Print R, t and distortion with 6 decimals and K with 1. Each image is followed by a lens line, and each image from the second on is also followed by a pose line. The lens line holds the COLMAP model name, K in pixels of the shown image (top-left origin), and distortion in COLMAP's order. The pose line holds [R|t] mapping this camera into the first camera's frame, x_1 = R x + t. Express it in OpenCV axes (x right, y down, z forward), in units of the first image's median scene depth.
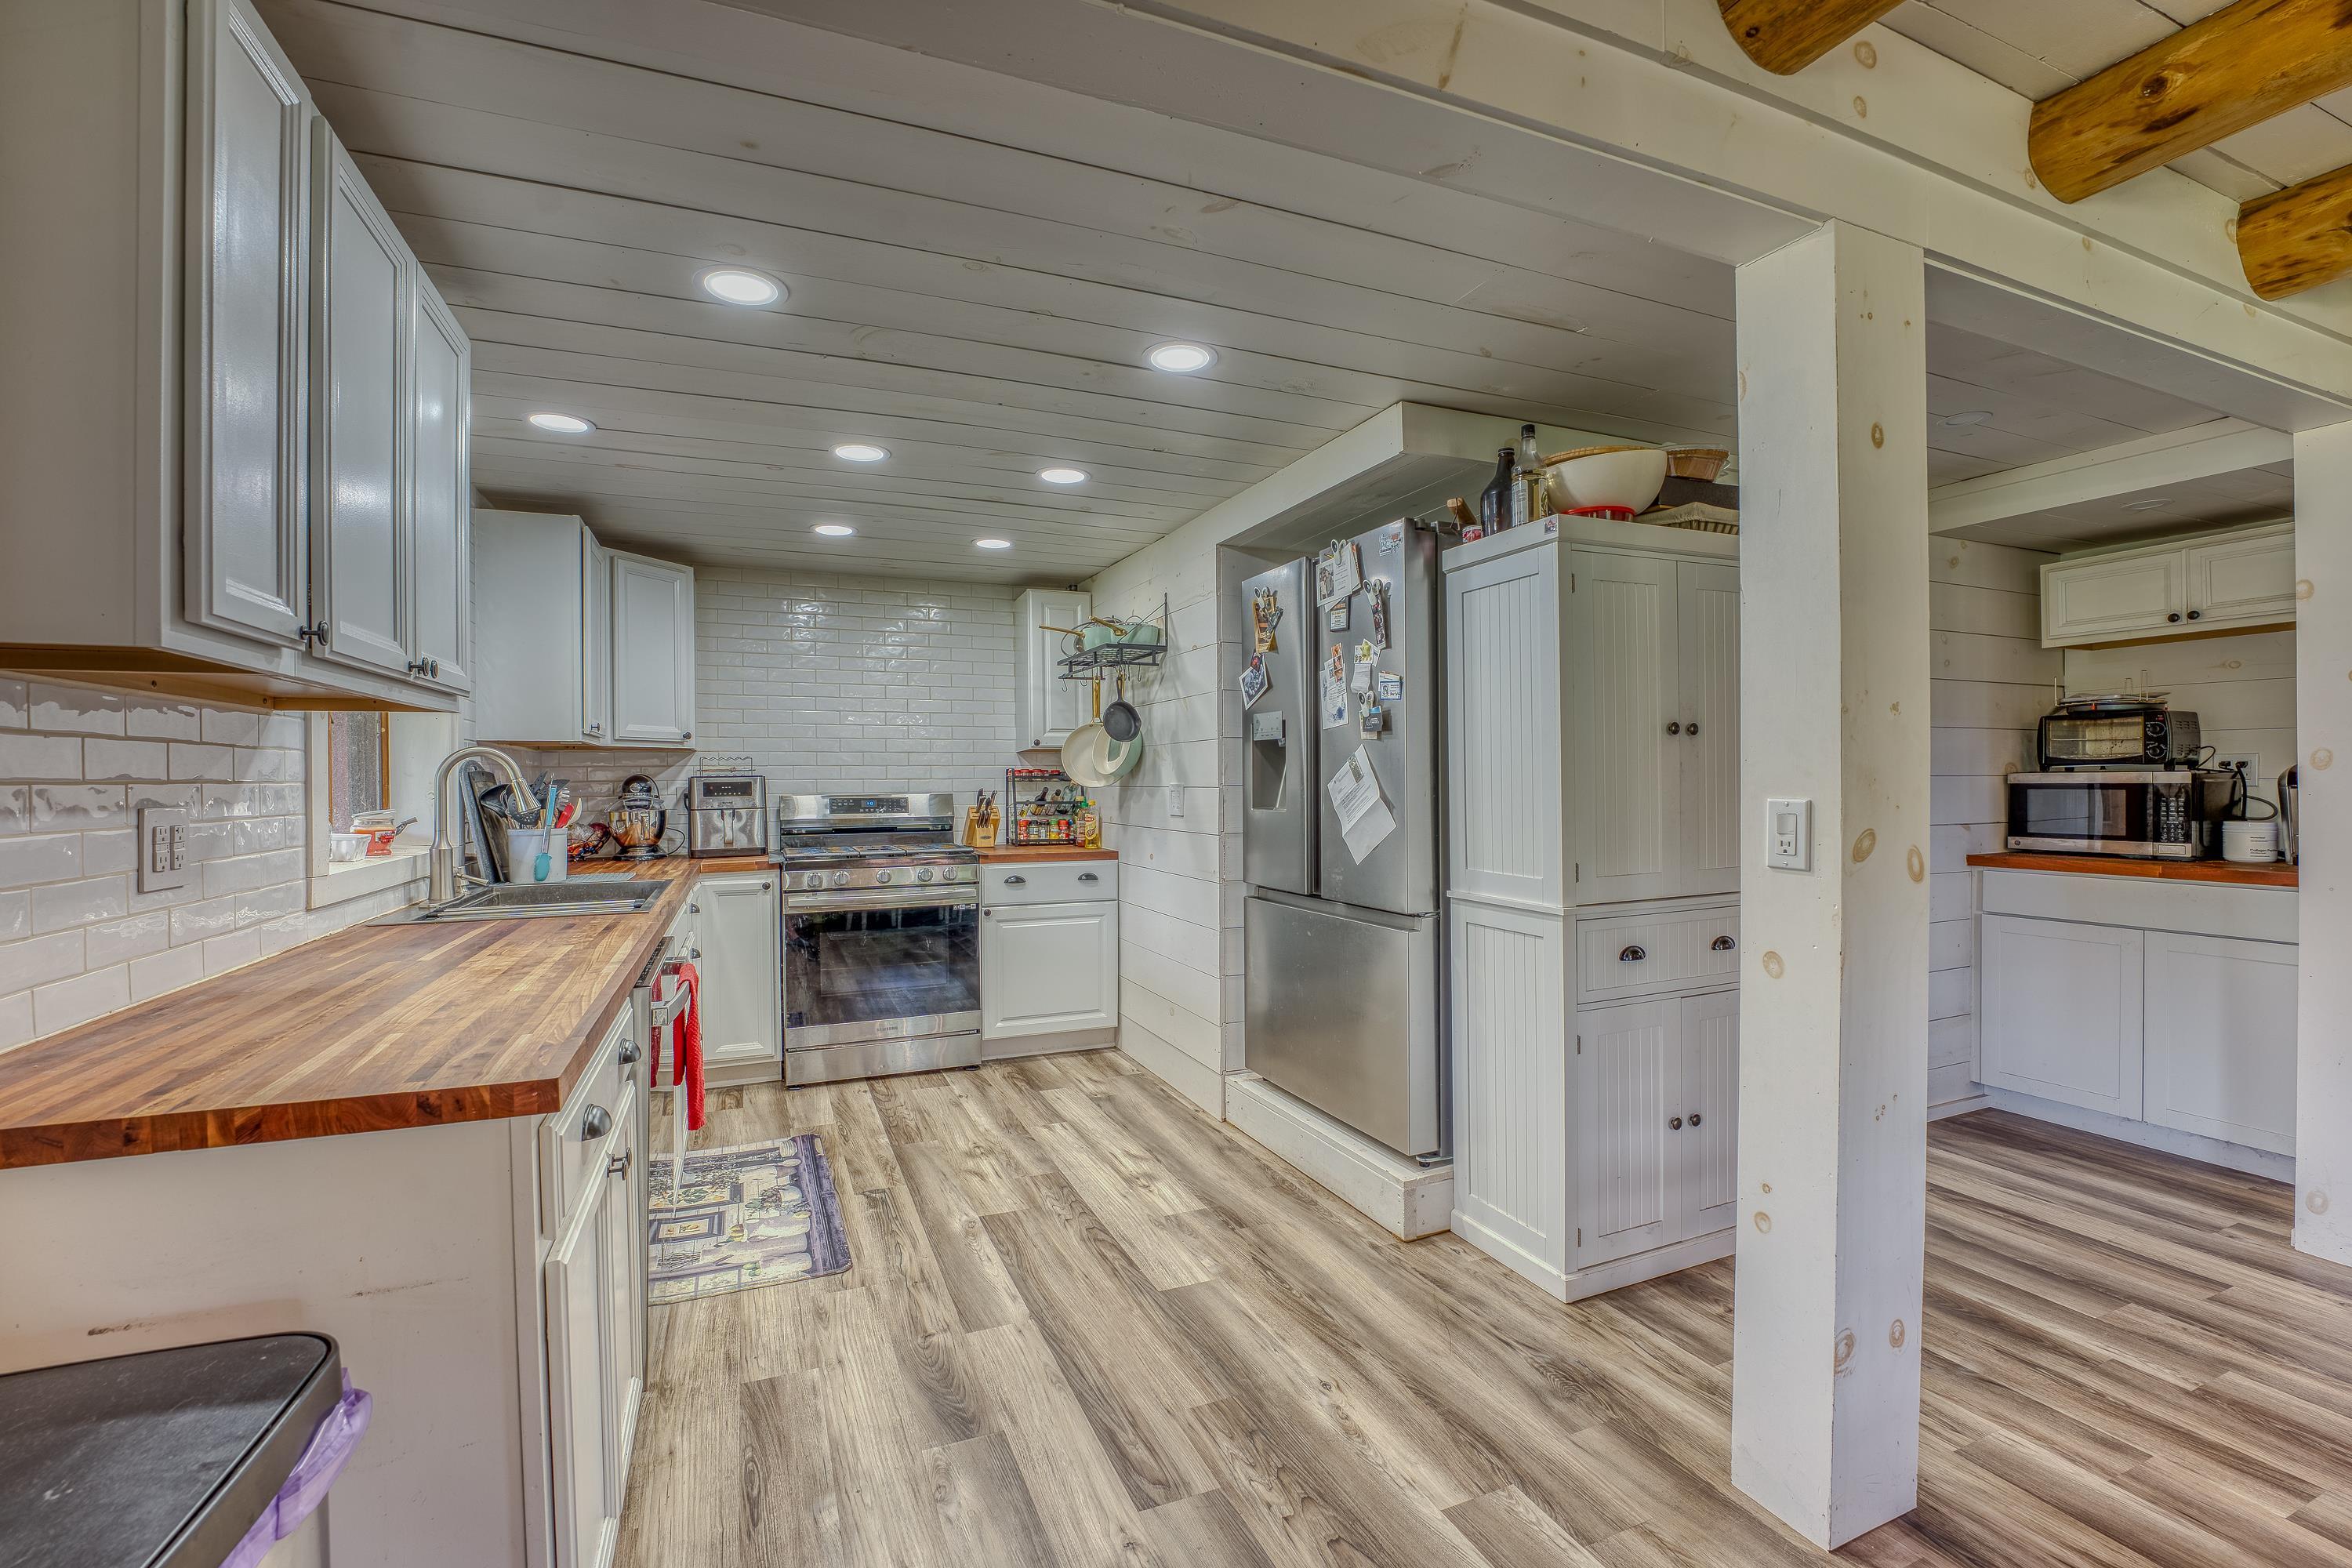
lens RADIAL K [[1000.6, 0, 1212.6], [0, 1000.6, 782.4], [0, 0, 1]] dist [0.001471, 0.000330]
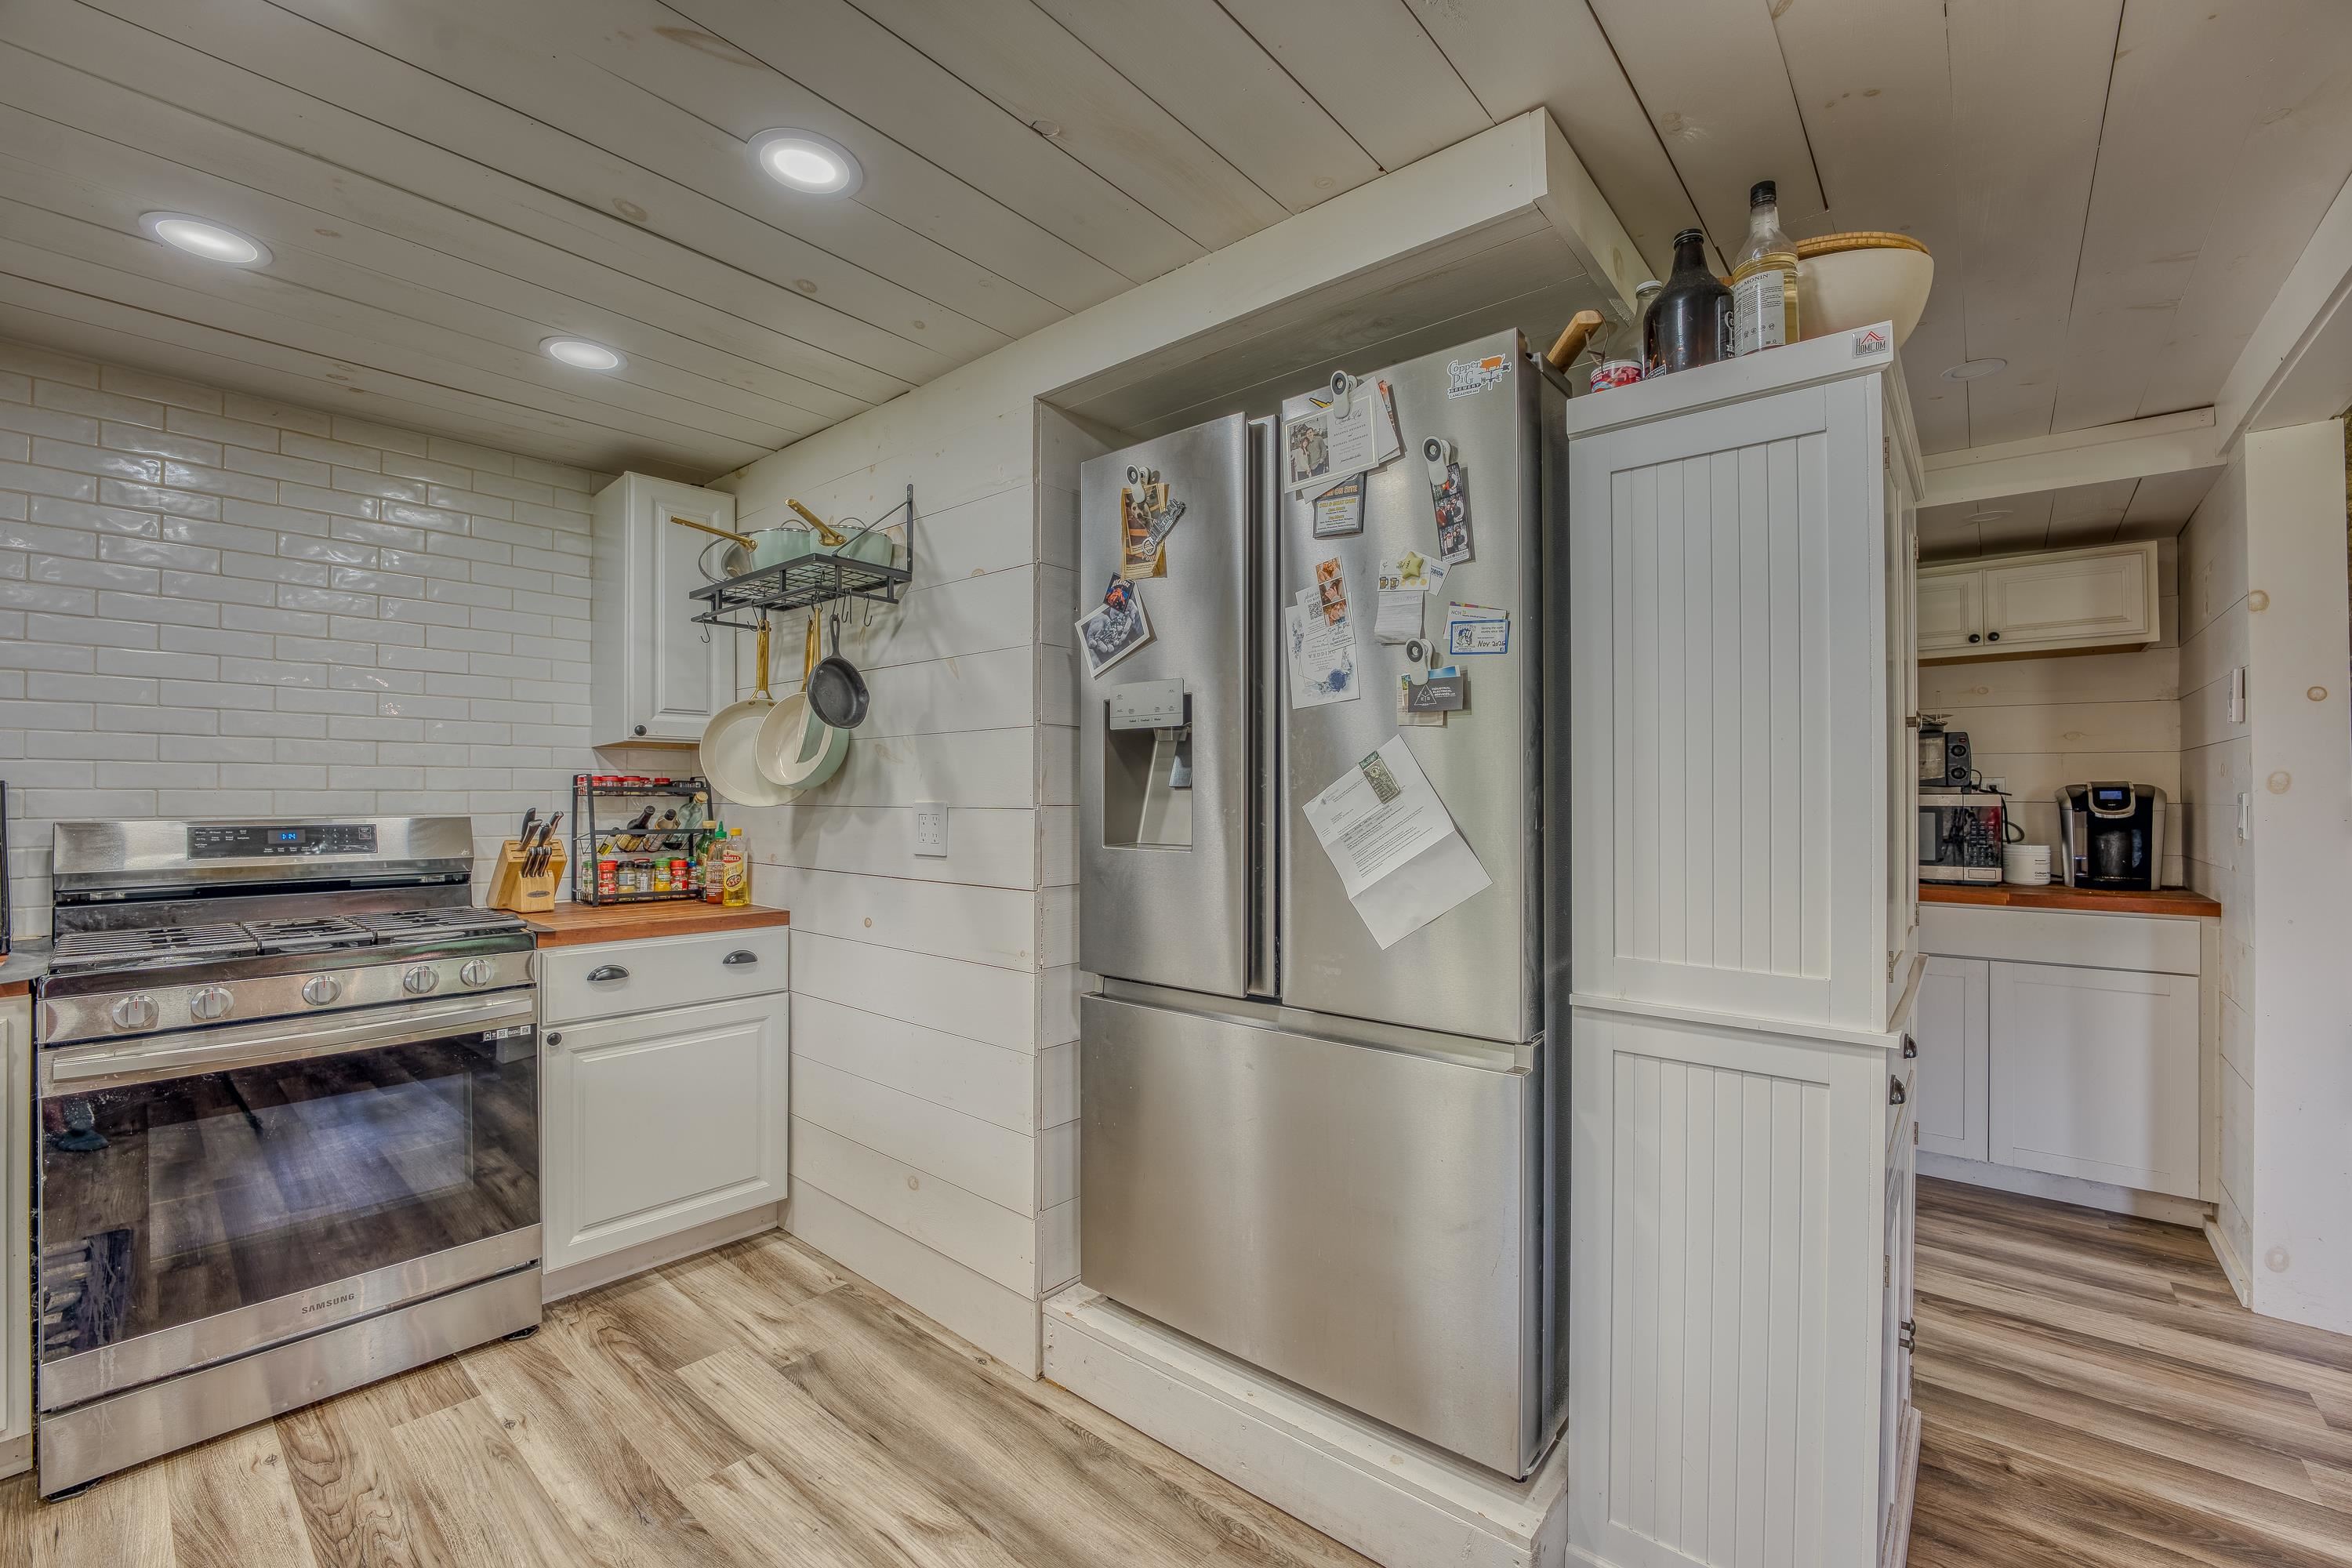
lens RADIAL K [[964.1, 0, 1140.2], [0, 964.1, 784.0], [0, 0, 1]] dist [-0.025641, 0.003722]
pose [[0.919231, 0.012365, 0.393525, -0.158638], [-0.006095, 0.999834, -0.017177, -0.000329], [-0.393672, 0.013391, 0.919154, 0.457863]]
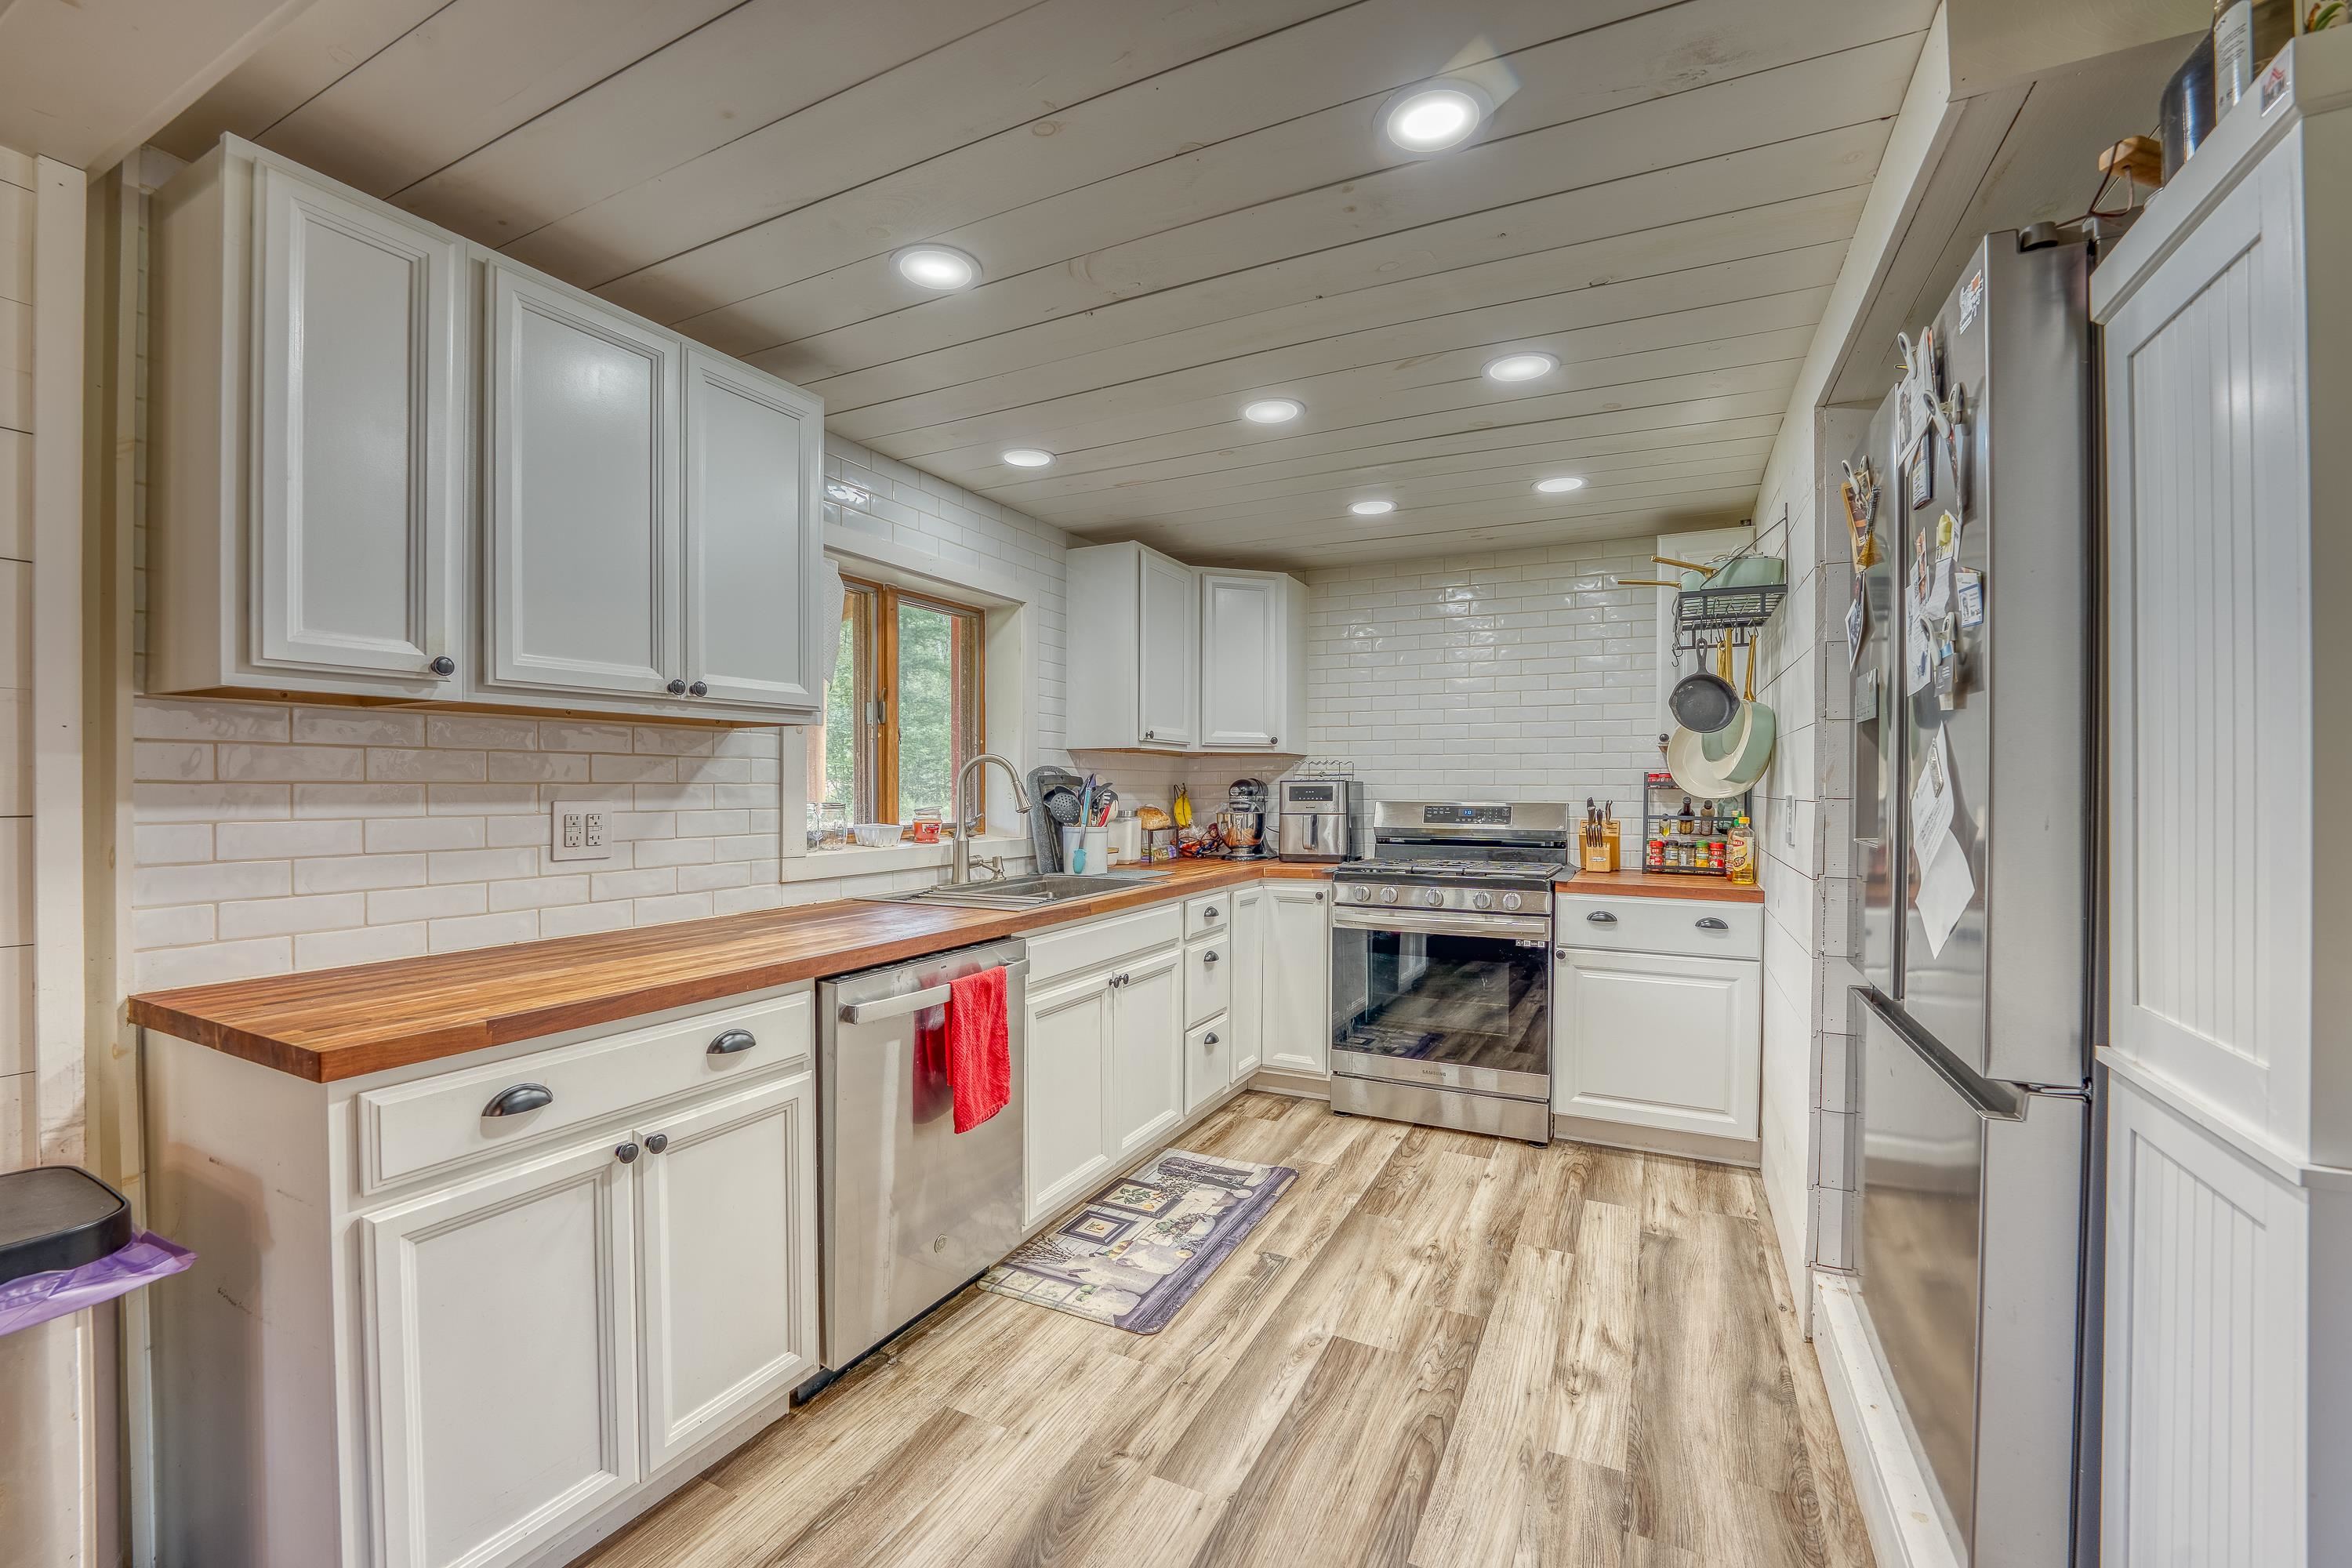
lens RADIAL K [[1017.6, 0, 1234.3], [0, 1017.6, 792.8], [0, 0, 1]] dist [-0.021634, 0.000105]
pose [[0.644011, 0.012990, -0.764906, 0.251989], [-0.009435, 0.999915, 0.009038, -0.002749], [0.764958, 0.001396, 0.644078, 0.328483]]
